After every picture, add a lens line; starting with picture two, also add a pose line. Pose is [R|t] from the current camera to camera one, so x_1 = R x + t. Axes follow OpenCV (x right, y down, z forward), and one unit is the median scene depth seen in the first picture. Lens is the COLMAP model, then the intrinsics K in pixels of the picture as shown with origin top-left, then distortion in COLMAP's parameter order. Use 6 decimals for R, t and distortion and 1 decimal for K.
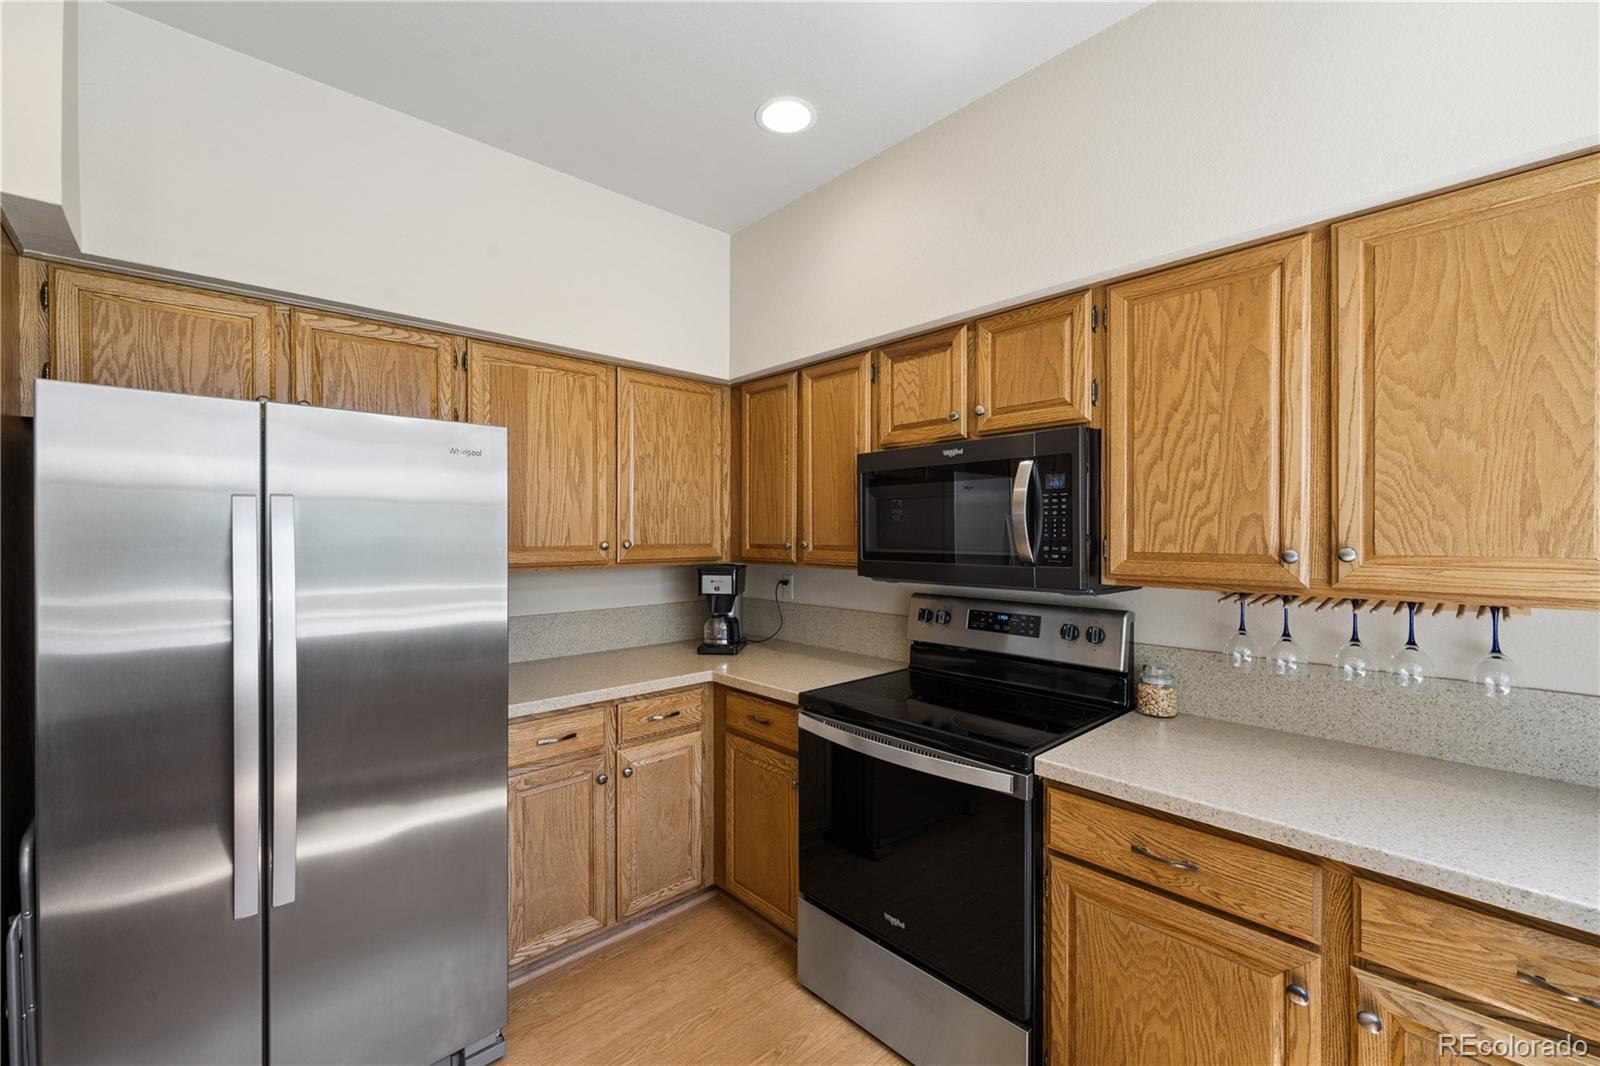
lens RADIAL K [[662.4, 0, 784.0], [0, 662.4, 533.2], [0, 0, 1]] dist [0.000544, -0.000033]
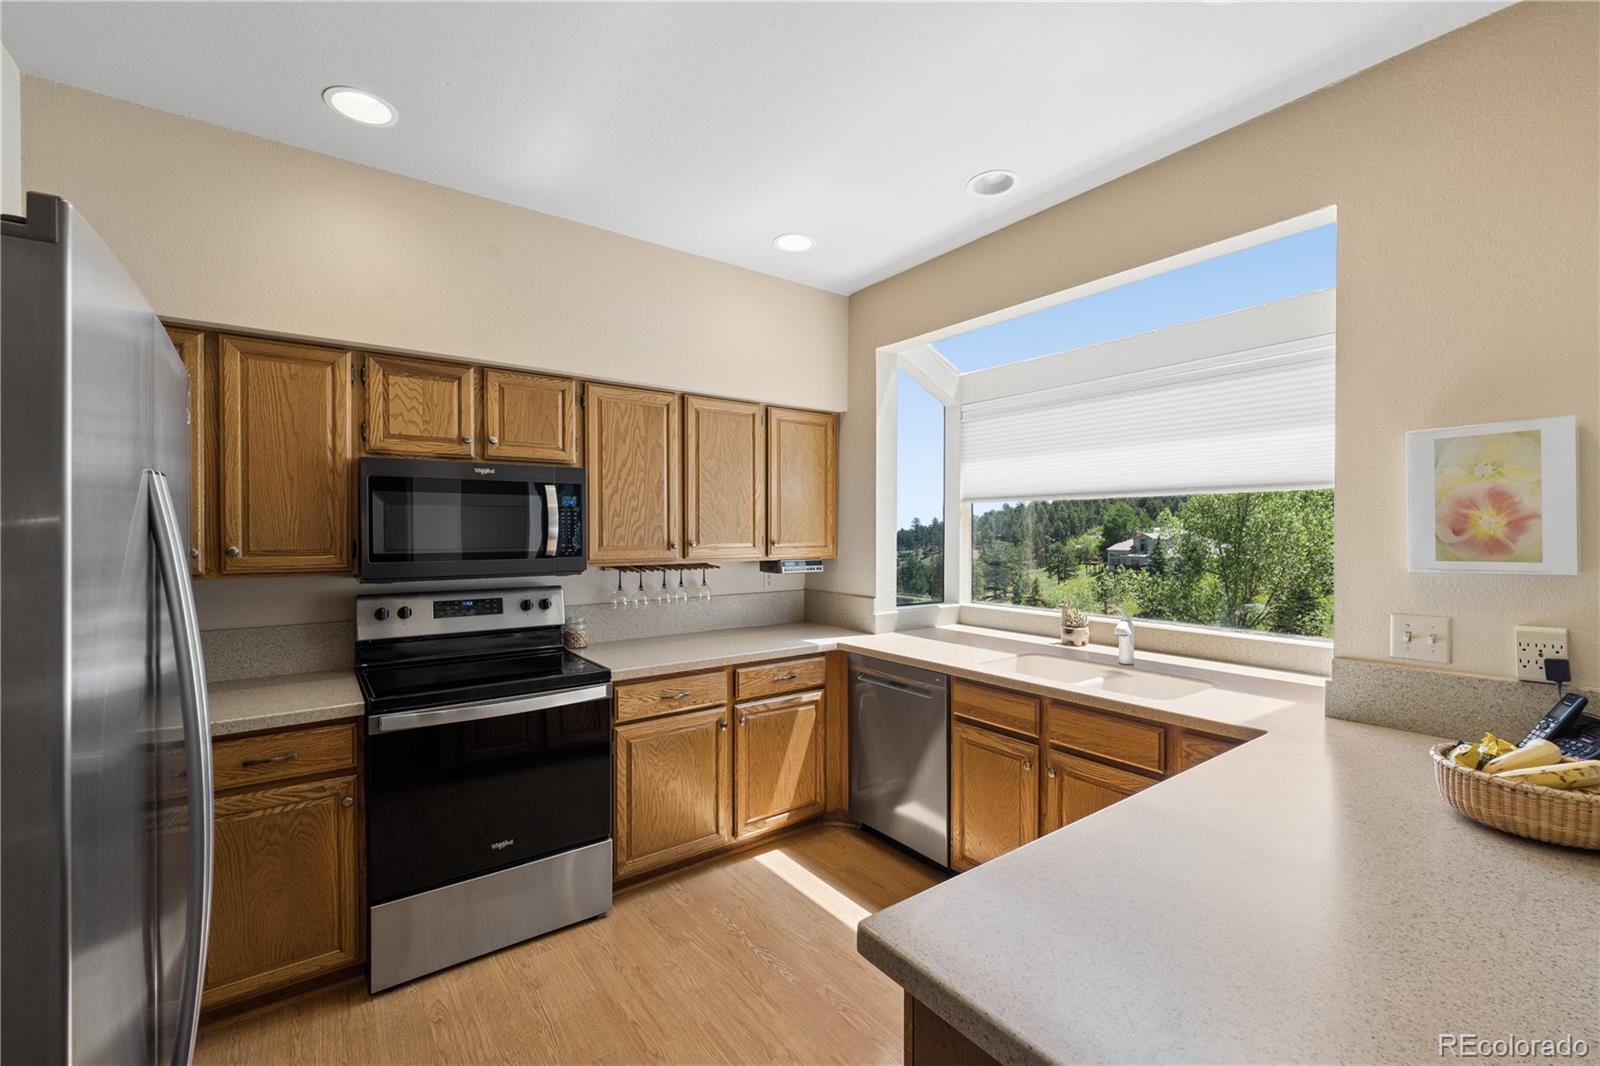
lens RADIAL K [[670.7, 0, 796.3], [0, 670.7, 534.5], [0, 0, 1]] dist [-0.001529, -0.000086]
pose [[0.090444, -0.003843, 0.995894, -1.057670], [0.004767, 0.999983, 0.003426, -0.004169], [-0.995890, 0.004437, 0.090461, 0.331318]]
